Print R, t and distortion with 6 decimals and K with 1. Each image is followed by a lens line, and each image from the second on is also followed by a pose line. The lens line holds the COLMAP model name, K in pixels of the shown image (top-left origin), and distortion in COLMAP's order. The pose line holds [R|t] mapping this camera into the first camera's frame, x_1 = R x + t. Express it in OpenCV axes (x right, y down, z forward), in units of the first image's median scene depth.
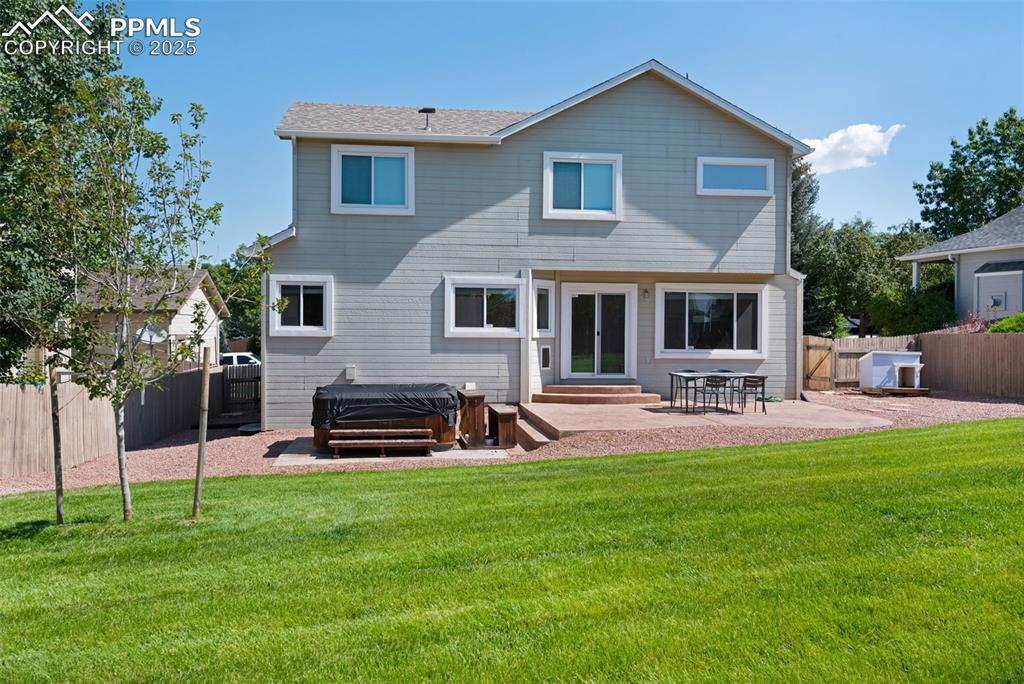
lens RADIAL K [[827.1, 0, 508.3], [0, 827.1, 333.4], [0, 0, 1]] dist [0.043279, -0.023860]
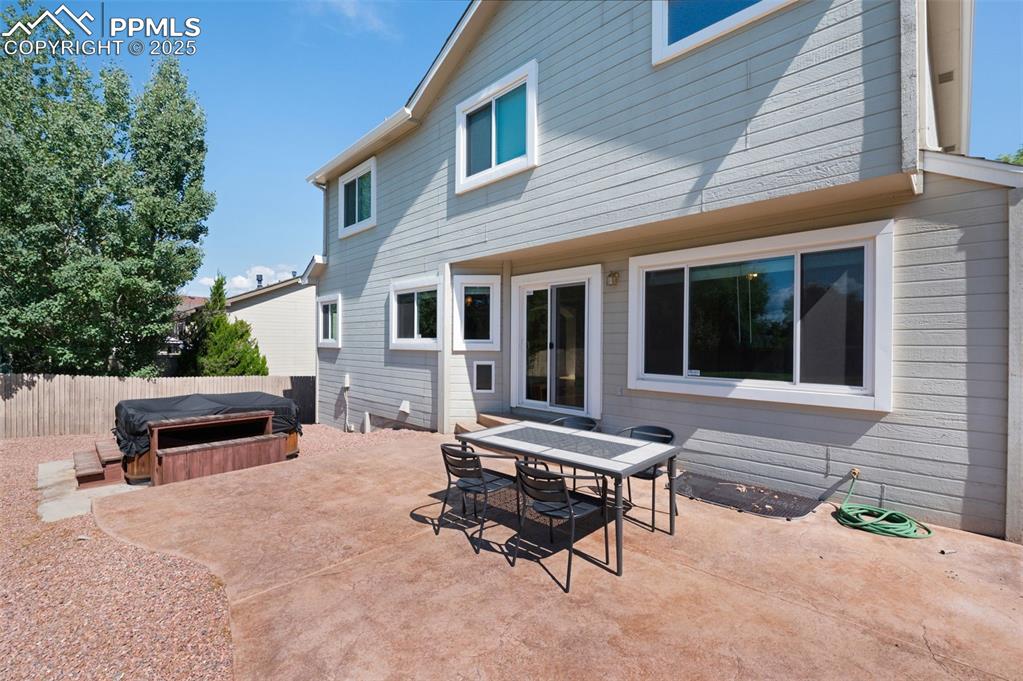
lens RADIAL K [[443.3, 0, 505.9], [0, 443.3, 344.1], [0, 0, 1]] dist [-0.001593, -0.005058]
pose [[0.613759, -0.002094, -0.789491, 0.384153], [-0.005070, 0.999965, -0.006594, 0.001449], [0.789477, 0.008050, 0.613727, 0.773540]]
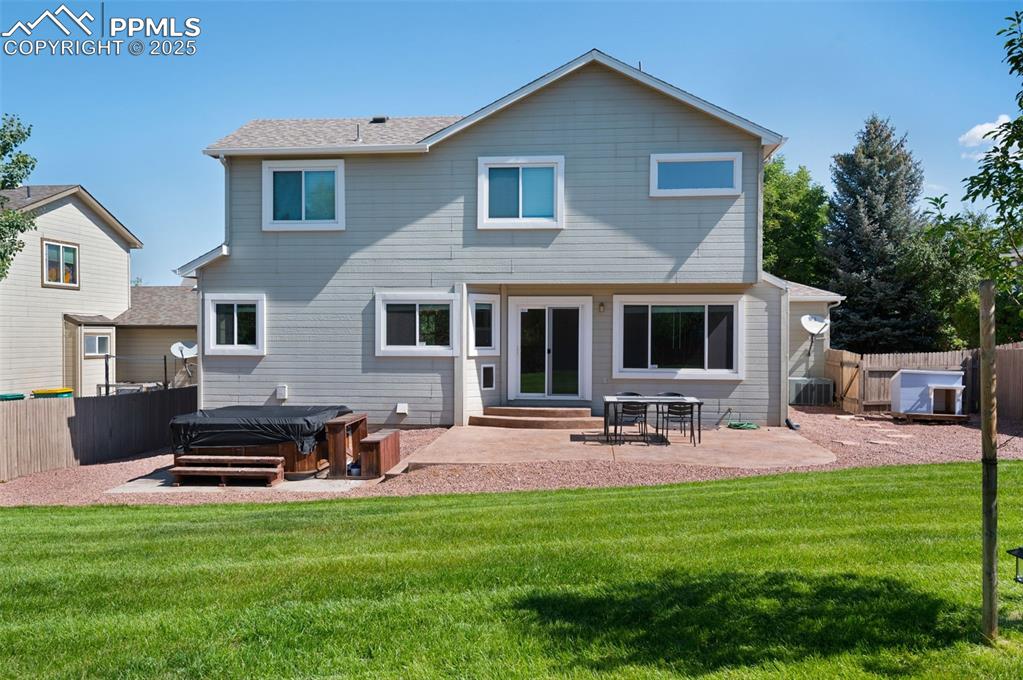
lens RADIAL K [[826.3, 0, 505.1], [0, 826.3, 336.9], [0, 0, 1]] dist [0.043279, -0.023860]
pose [[0.976042, -0.003945, -0.217547, 0.270039], [0.003552, 0.999991, -0.002195, -0.014417], [0.217554, 0.001370, 0.976047, 0.093899]]
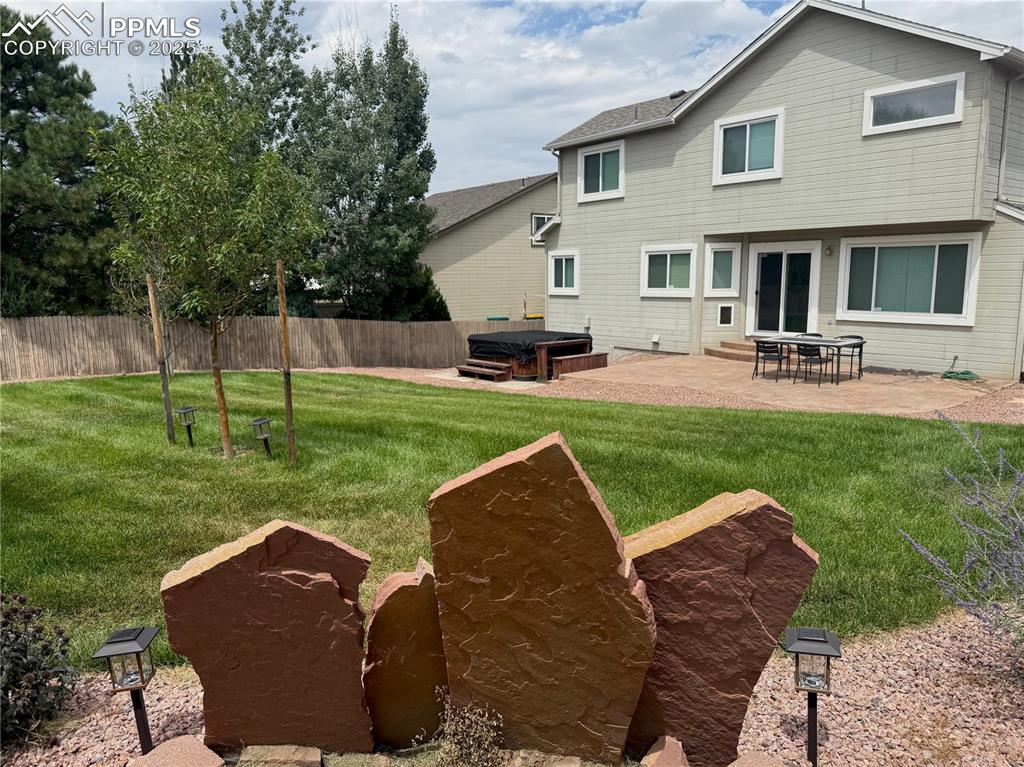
lens RADIAL K [[707.5, 0, 505.6], [0, 707.5, 390.8], [0, 0, 1]] dist [0.008182, -0.018196]
pose [[0.532295, 0.122945, -0.837584, 0.691000], [0.013463, 0.988044, 0.153586, -0.019814], [0.846452, -0.093029, 0.524275, 0.259873]]
